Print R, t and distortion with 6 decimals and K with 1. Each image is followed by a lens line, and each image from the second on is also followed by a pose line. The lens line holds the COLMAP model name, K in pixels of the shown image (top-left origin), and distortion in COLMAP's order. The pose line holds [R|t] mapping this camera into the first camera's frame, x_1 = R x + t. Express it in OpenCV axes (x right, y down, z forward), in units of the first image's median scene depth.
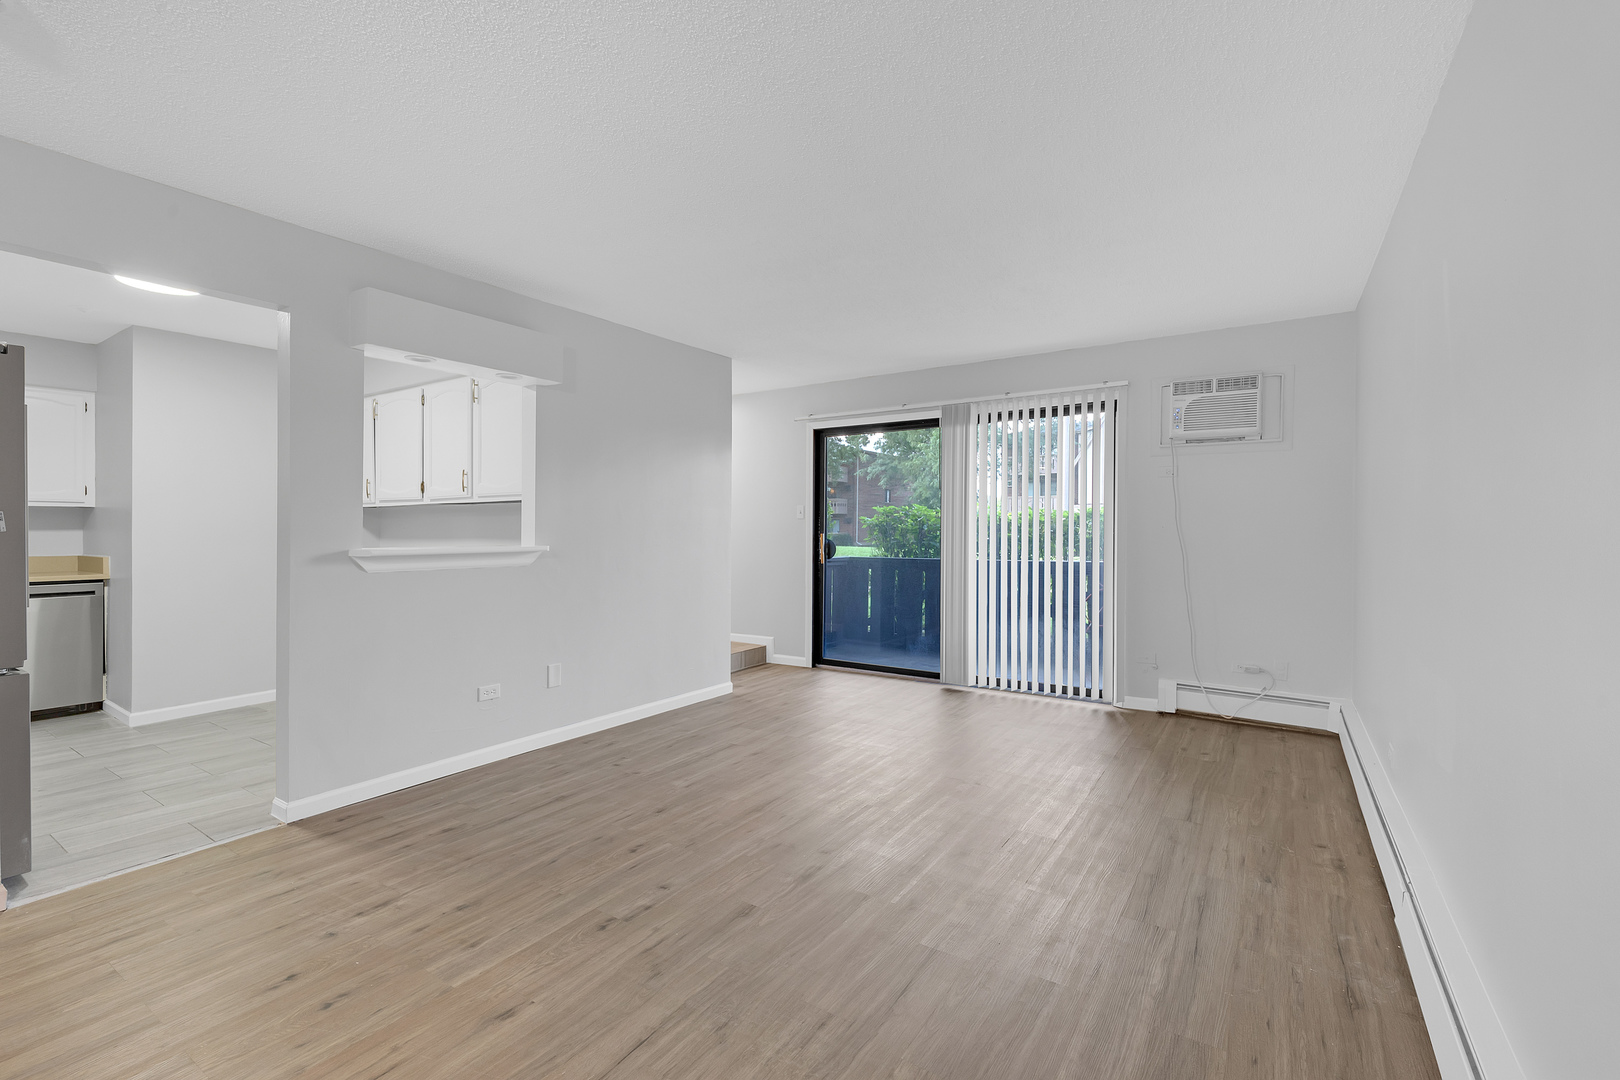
lens RADIAL K [[718.4, 0, 809.6], [0, 718.4, 537.5], [0, 0, 1]] dist [-0.001308, -0.000723]
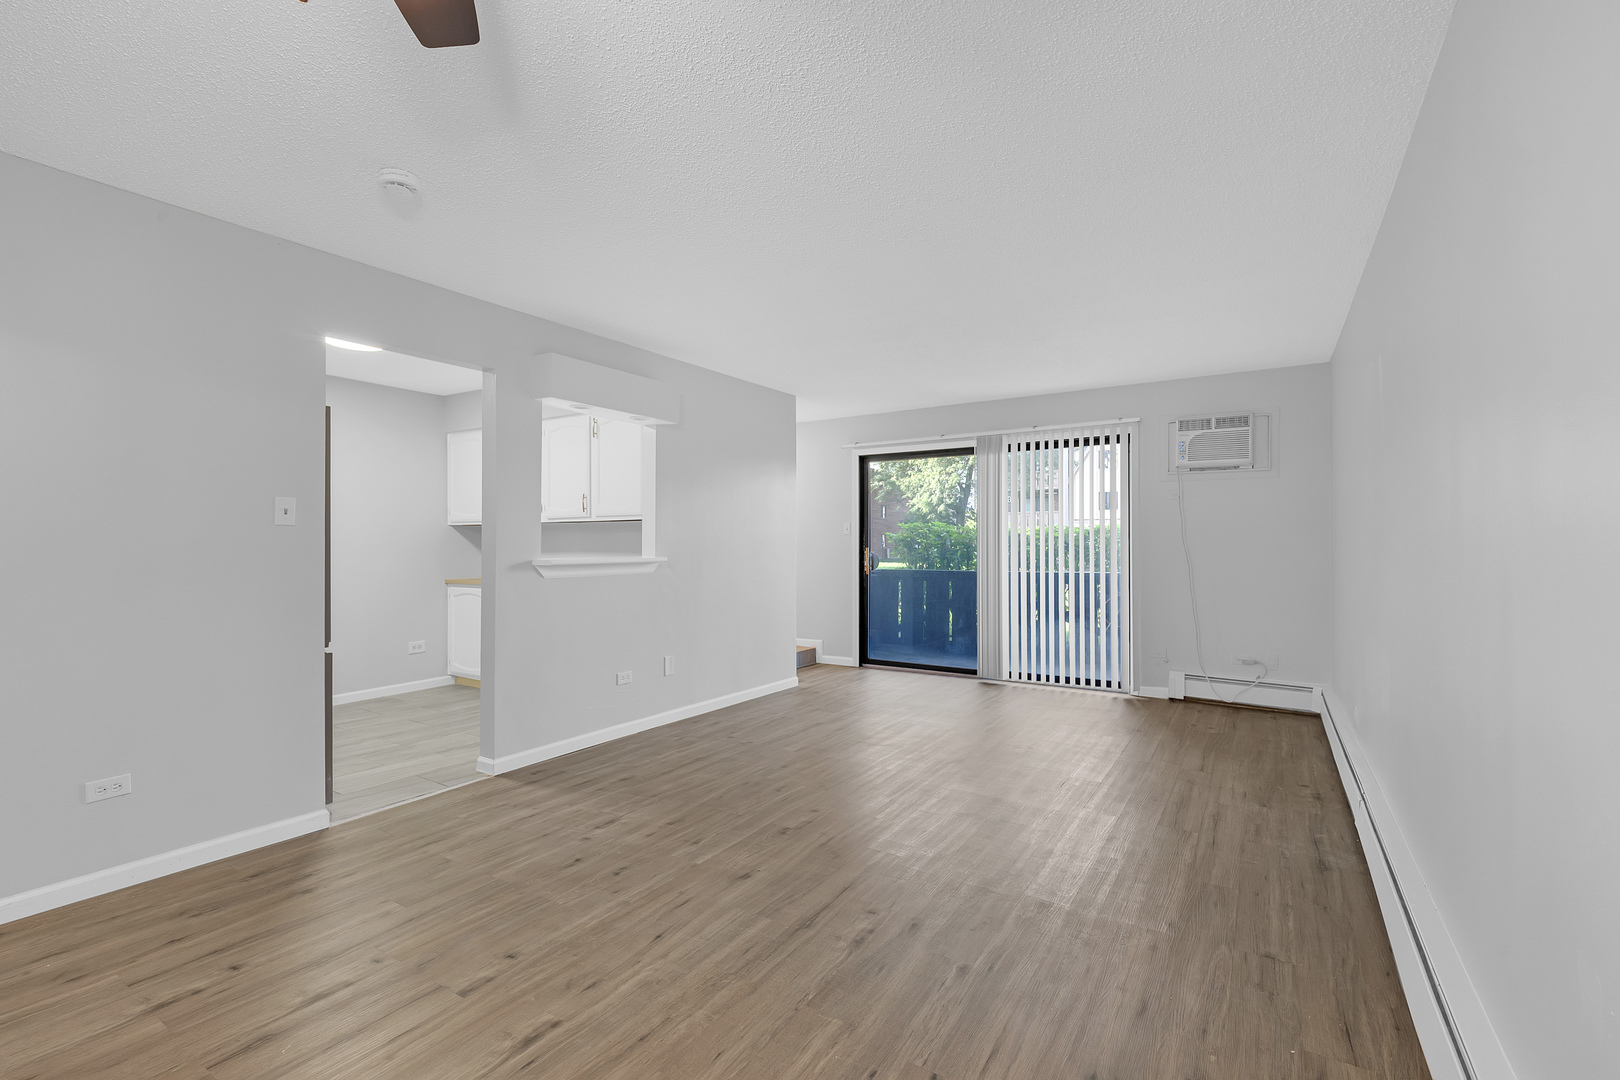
lens RADIAL K [[718.4, 0, 810.0], [0, 718.4, 537.0], [0, 0, 1]] dist [-0.001308, -0.000723]
pose [[0.999955, -0.000652, 0.009491, -0.136166], [0.000860, 0.999758, -0.021969, 0.004020], [-0.009474, 0.021976, 0.999714, -0.211029]]
